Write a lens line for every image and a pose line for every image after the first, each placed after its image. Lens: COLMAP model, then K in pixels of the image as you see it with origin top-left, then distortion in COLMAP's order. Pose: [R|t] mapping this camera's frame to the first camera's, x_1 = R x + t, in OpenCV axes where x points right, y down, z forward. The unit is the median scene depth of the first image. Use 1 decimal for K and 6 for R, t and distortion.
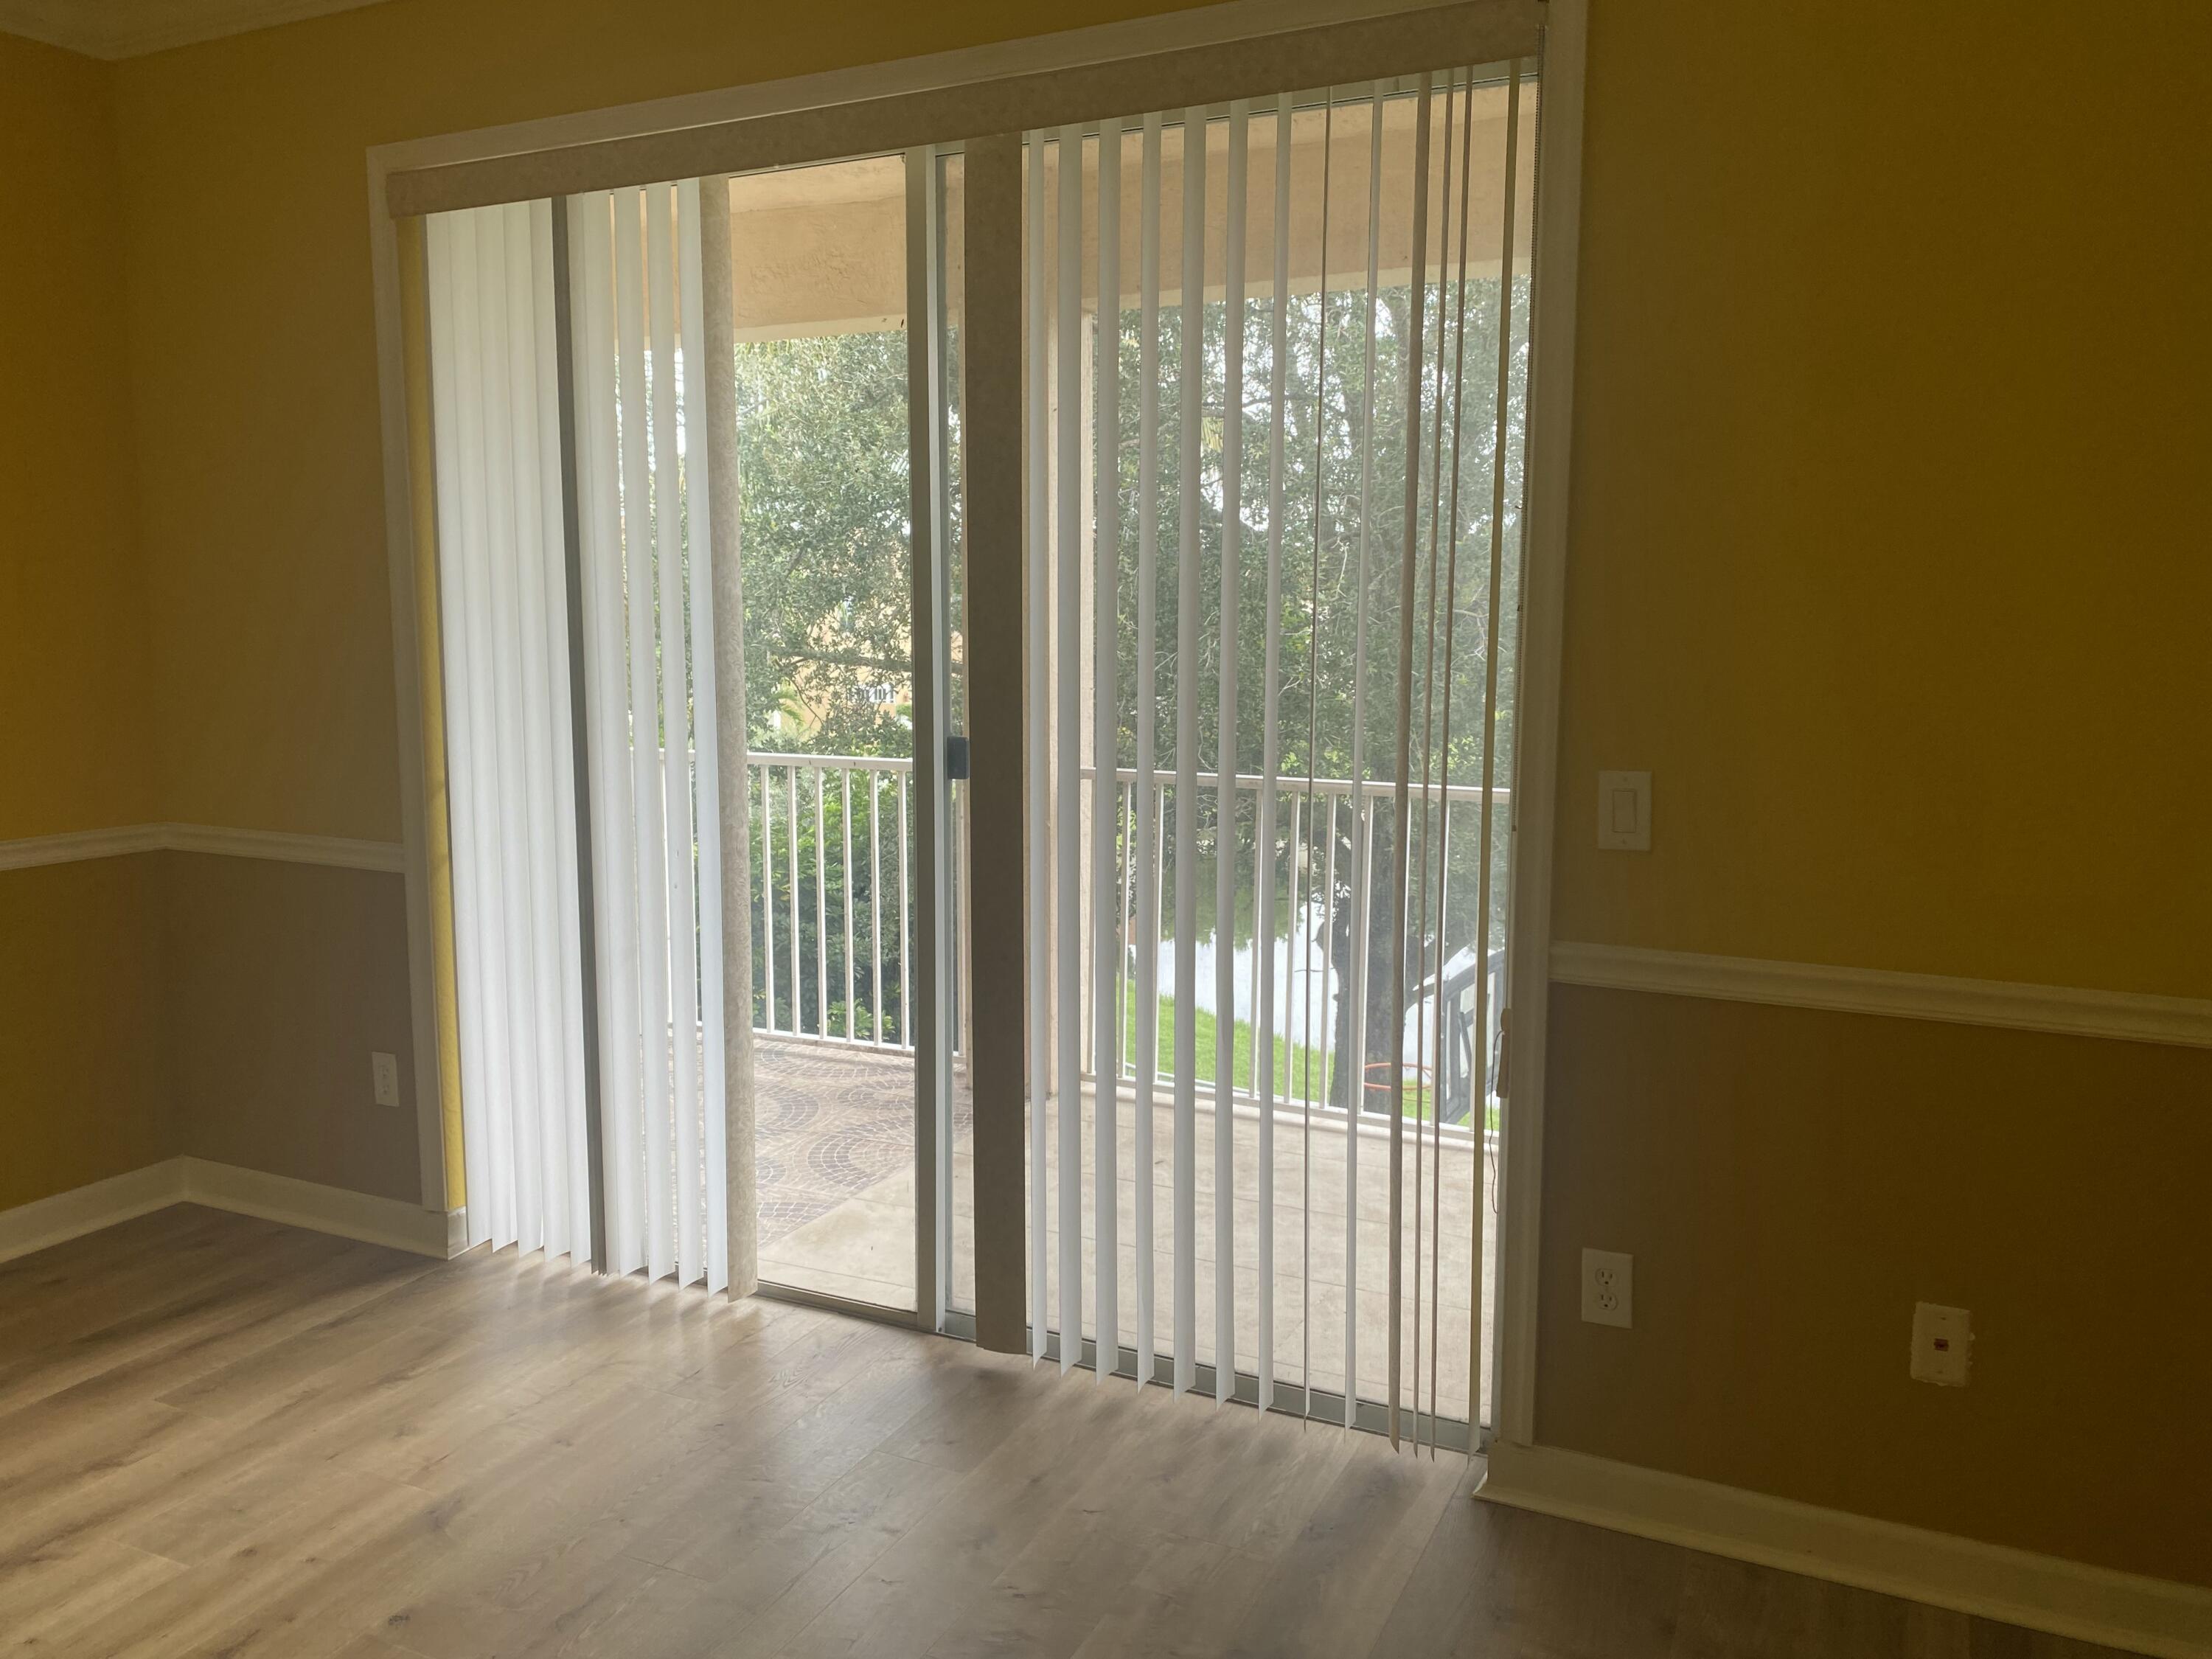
lens RADIAL K [[1662.9, 0, 1107.1], [0, 1662.9, 826.1], [0, 0, 1]] dist [0.001265, 0.001664]
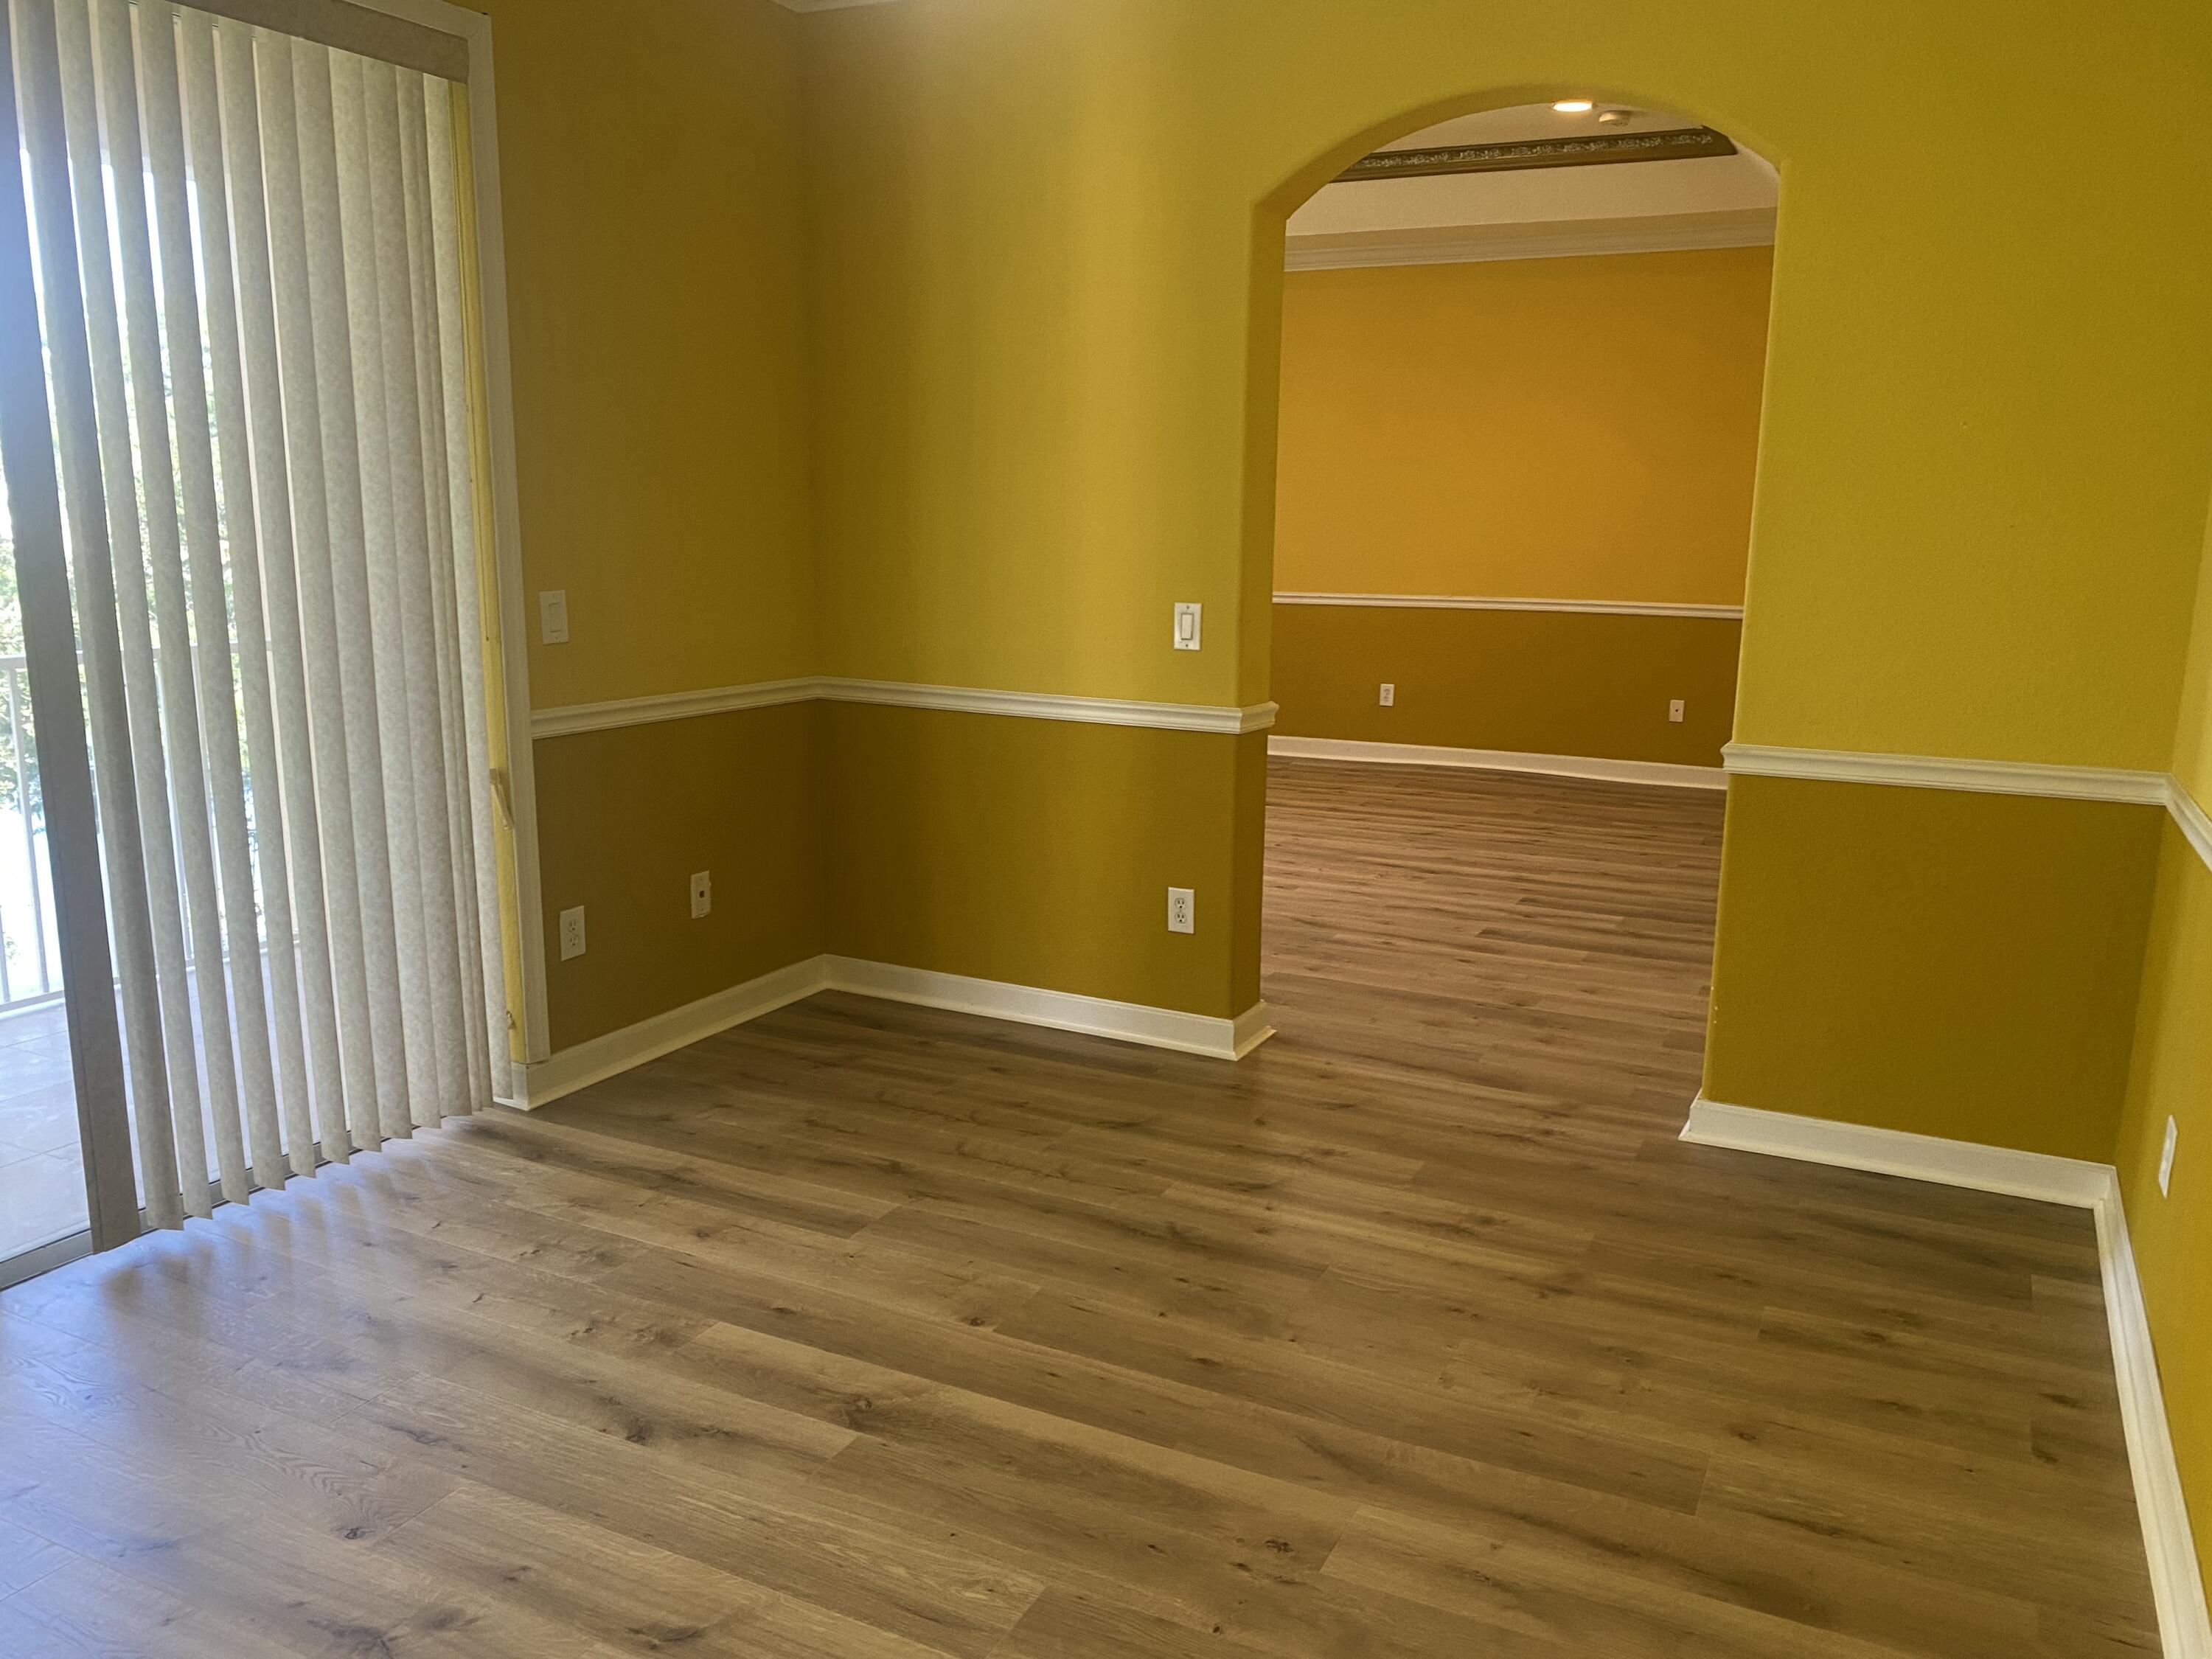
lens RADIAL K [[1698.6, 0, 1104.5], [0, 1698.6, 834.1], [0, 0, 1]] dist [0.009912, -0.002121]
pose [[0.024928, -0.199765, 0.979527, -0.950354], [0.105001, 0.974935, 0.196156, -0.052067], [-0.994160, 0.097961, 0.045278, 0.345002]]
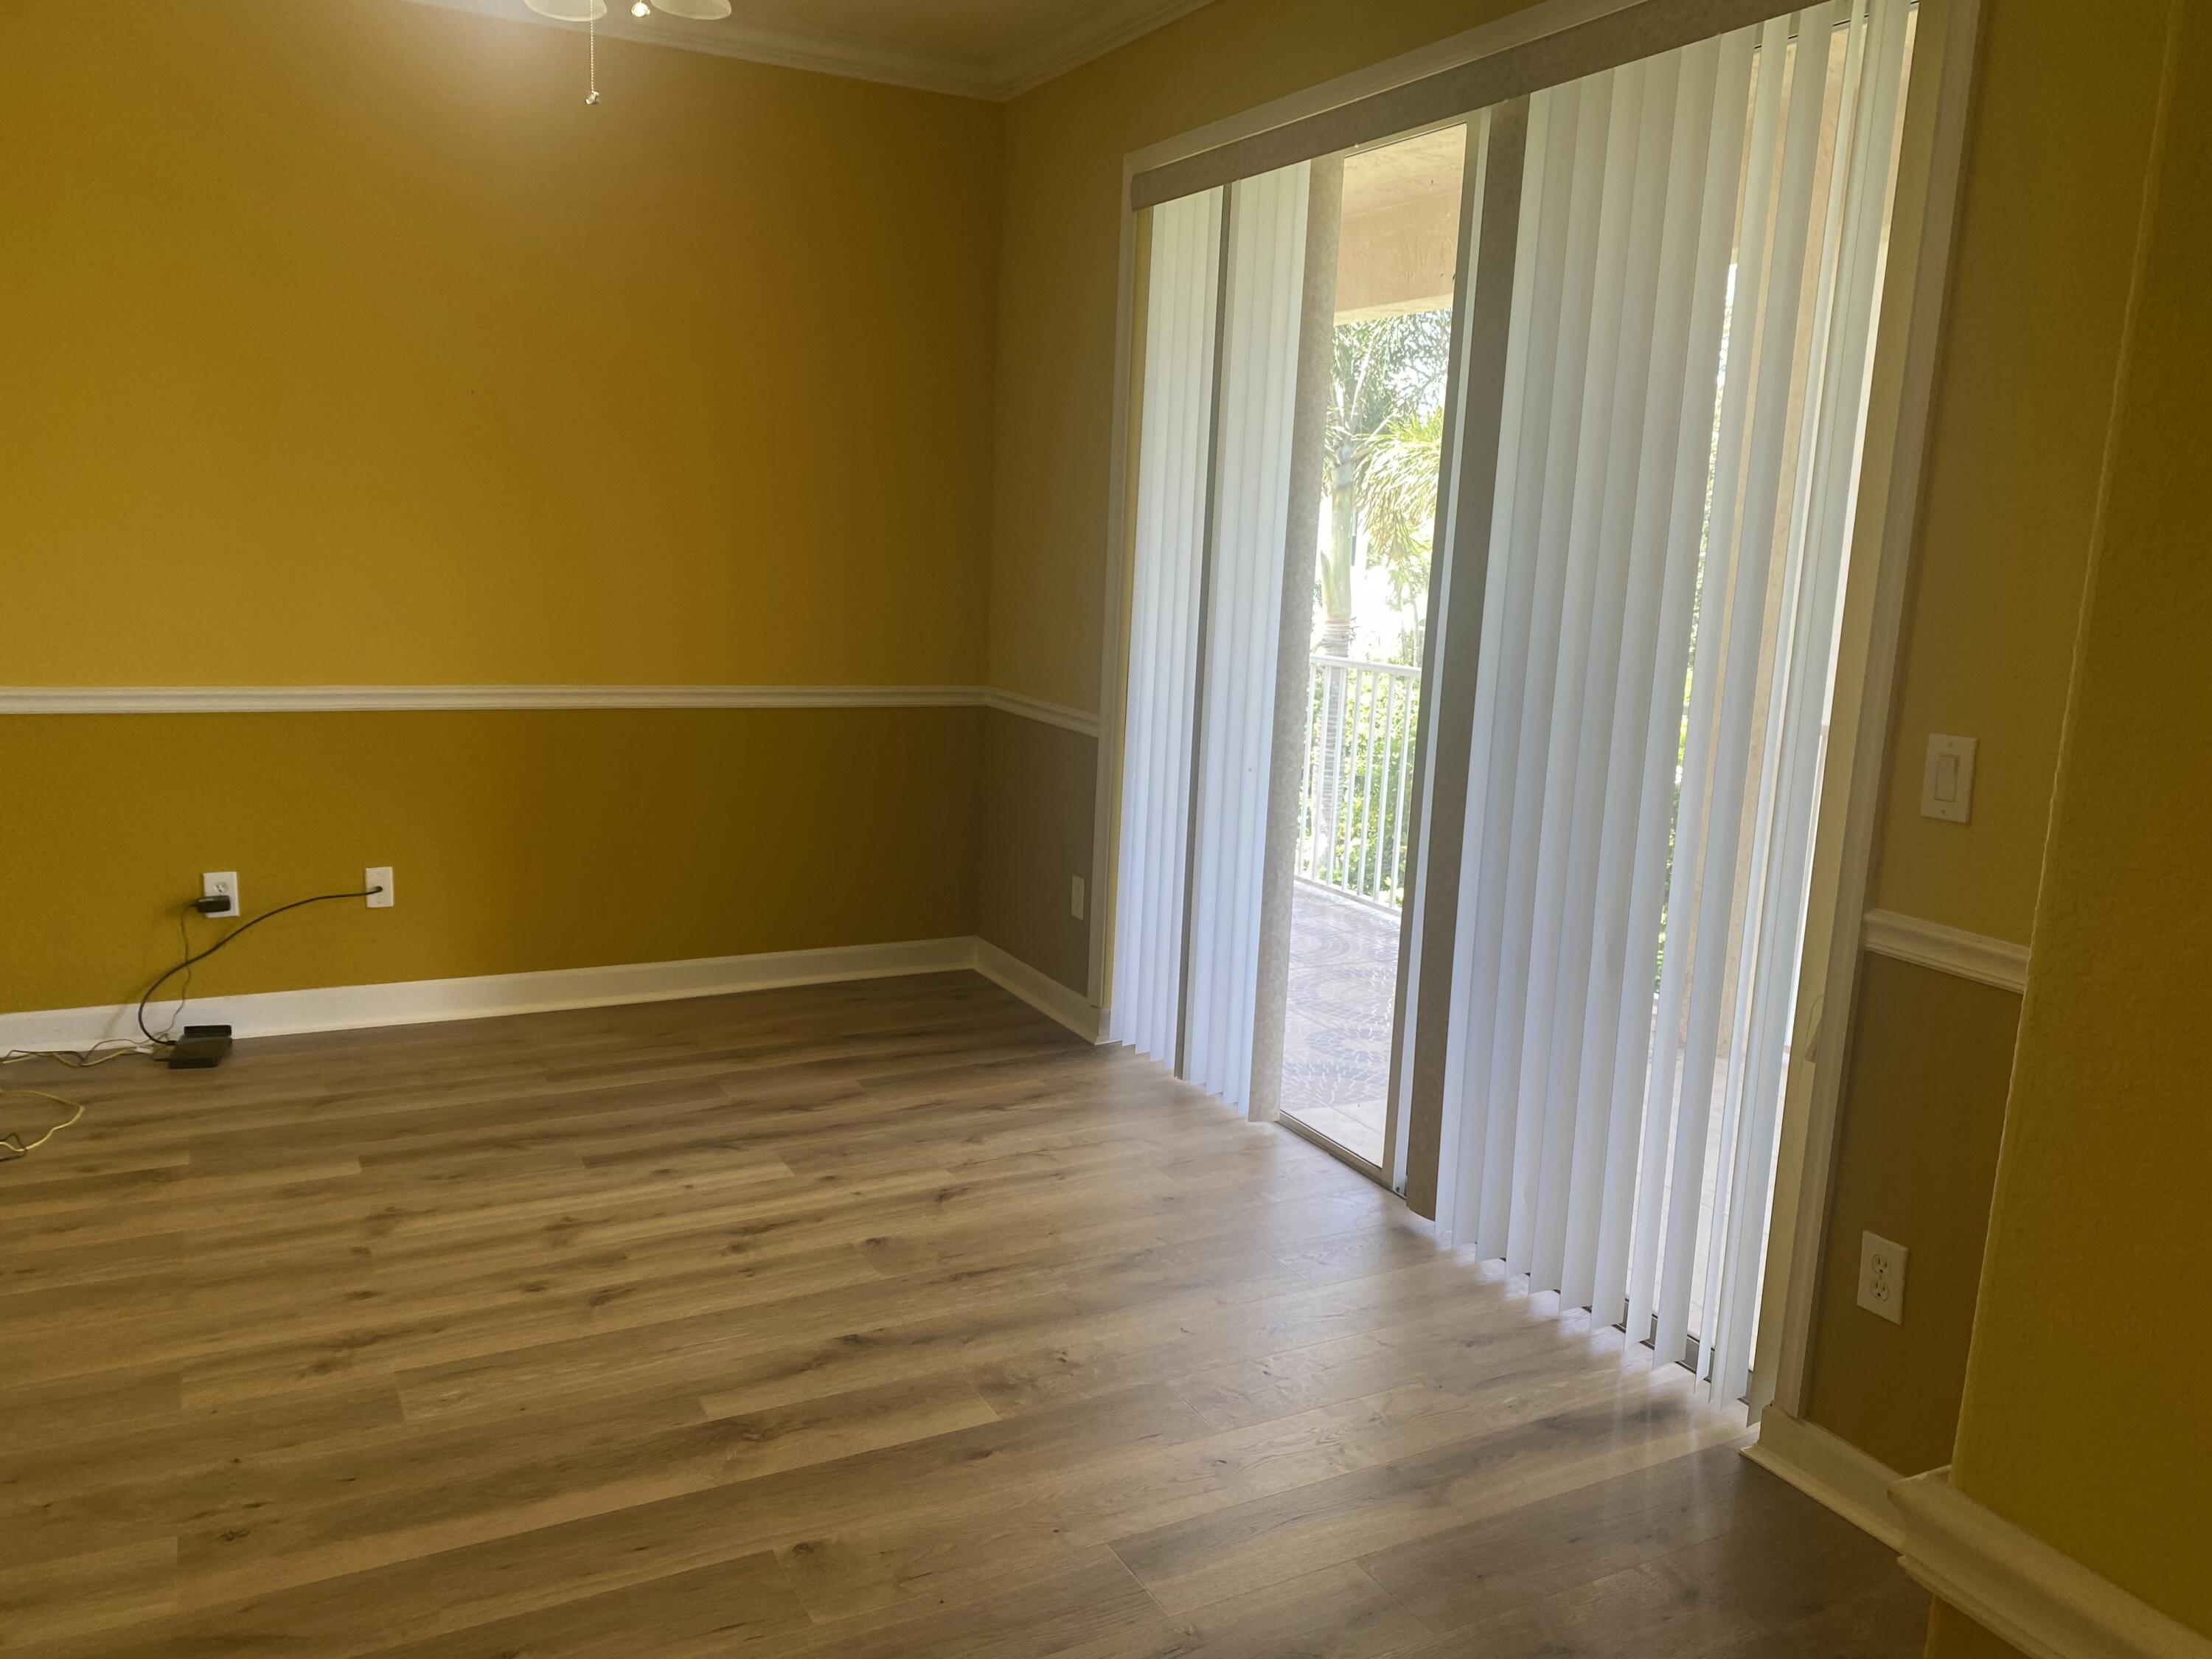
lens RADIAL K [[1648.9, 0, 1127.3], [0, 1648.9, 833.1], [0, 0, 1]] dist [0.034084, -0.091255]
pose [[0.810838, 0.135938, -0.569265, 0.356259], [-0.111748, 0.990717, 0.077410, 0.001118], [0.574503, 0.000847, 0.818502, -0.017268]]
